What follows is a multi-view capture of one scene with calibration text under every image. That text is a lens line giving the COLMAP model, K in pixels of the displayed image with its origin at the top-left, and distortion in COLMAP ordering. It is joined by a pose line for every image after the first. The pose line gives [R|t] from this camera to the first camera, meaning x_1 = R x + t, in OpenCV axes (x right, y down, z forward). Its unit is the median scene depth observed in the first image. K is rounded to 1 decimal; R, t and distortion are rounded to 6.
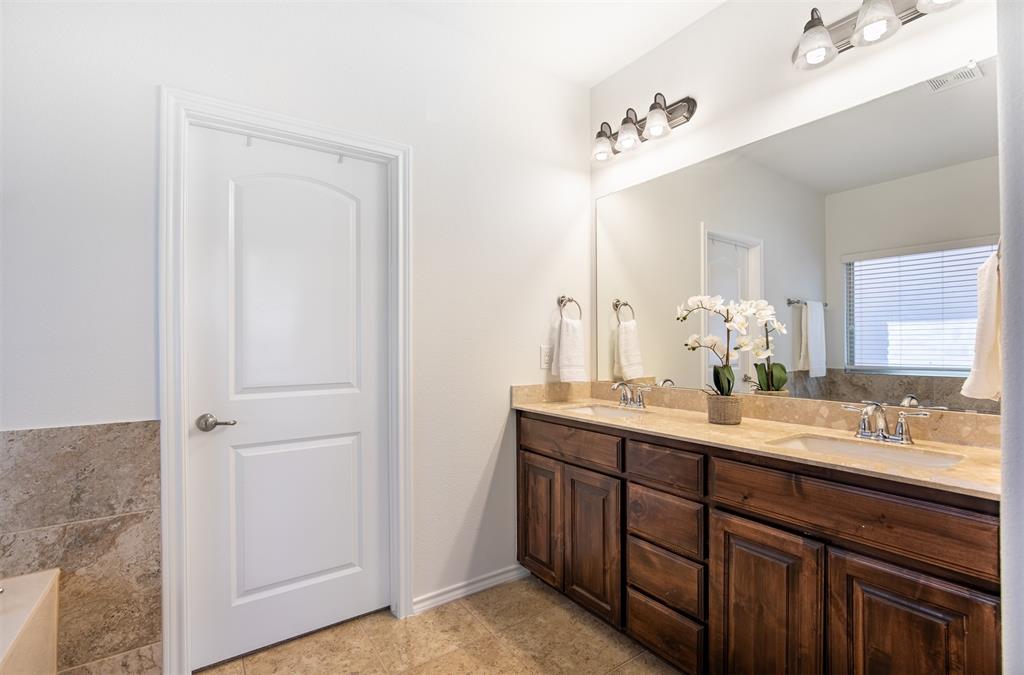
lens RADIAL K [[461.1, 0, 512.0], [0, 461.1, 343.0], [0, 0, 1]] dist [-0.002419, 0.001210]
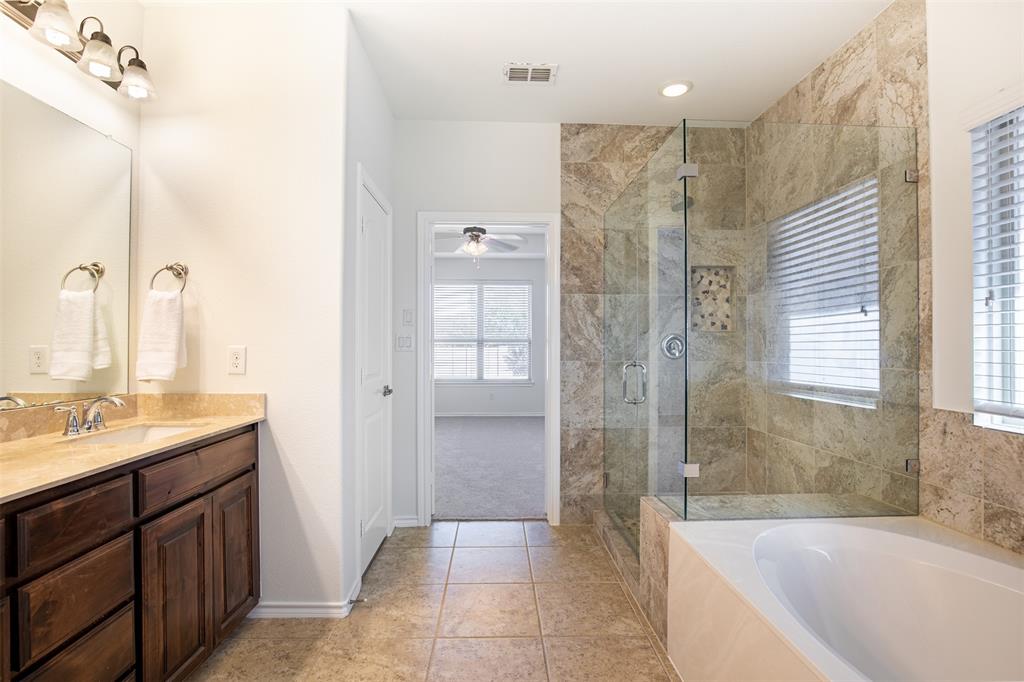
lens RADIAL K [[468.9, 0, 511.3], [0, 468.9, 342.8], [0, 0, 1]] dist [-0.039029, 0.008246]
pose [[-0.842564, 0.005992, 0.538564, -0.637183], [-0.002612, 0.999881, -0.015210, 0.009918], [-0.538591, -0.014222, -0.842448, 1.323794]]
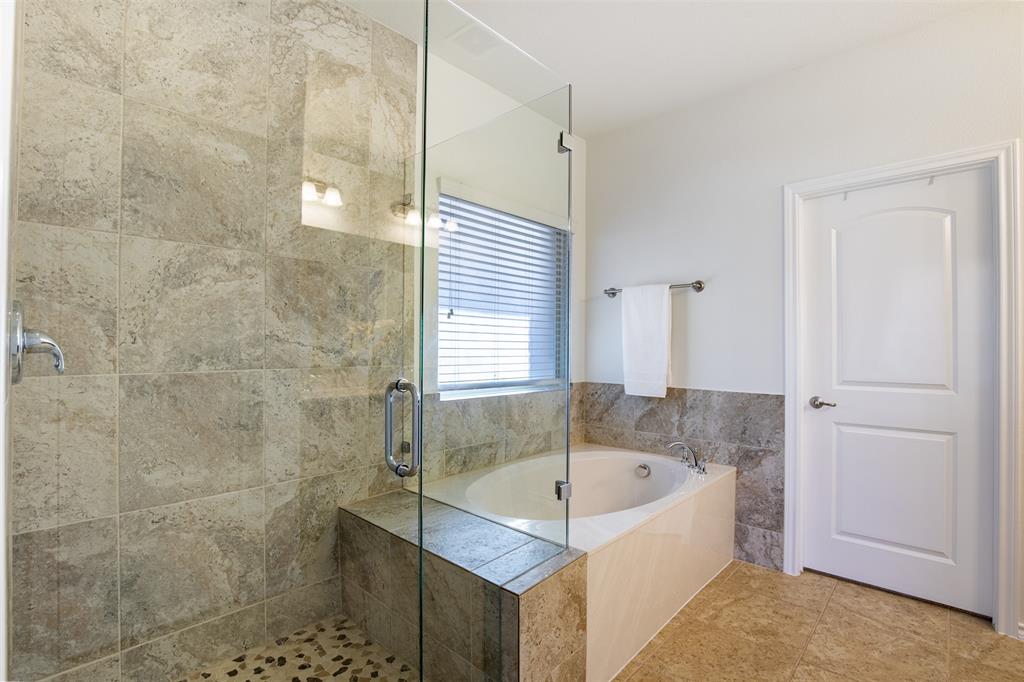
lens RADIAL K [[468.9, 0, 511.3], [0, 468.9, 342.8], [0, 0, 1]] dist [-0.039029, 0.008246]
pose [[0.210215, -0.000713, -0.977655, 0.606675], [-0.003469, 0.999993, -0.001476, -0.008855], [0.977649, 0.003702, 0.210211, -0.263086]]
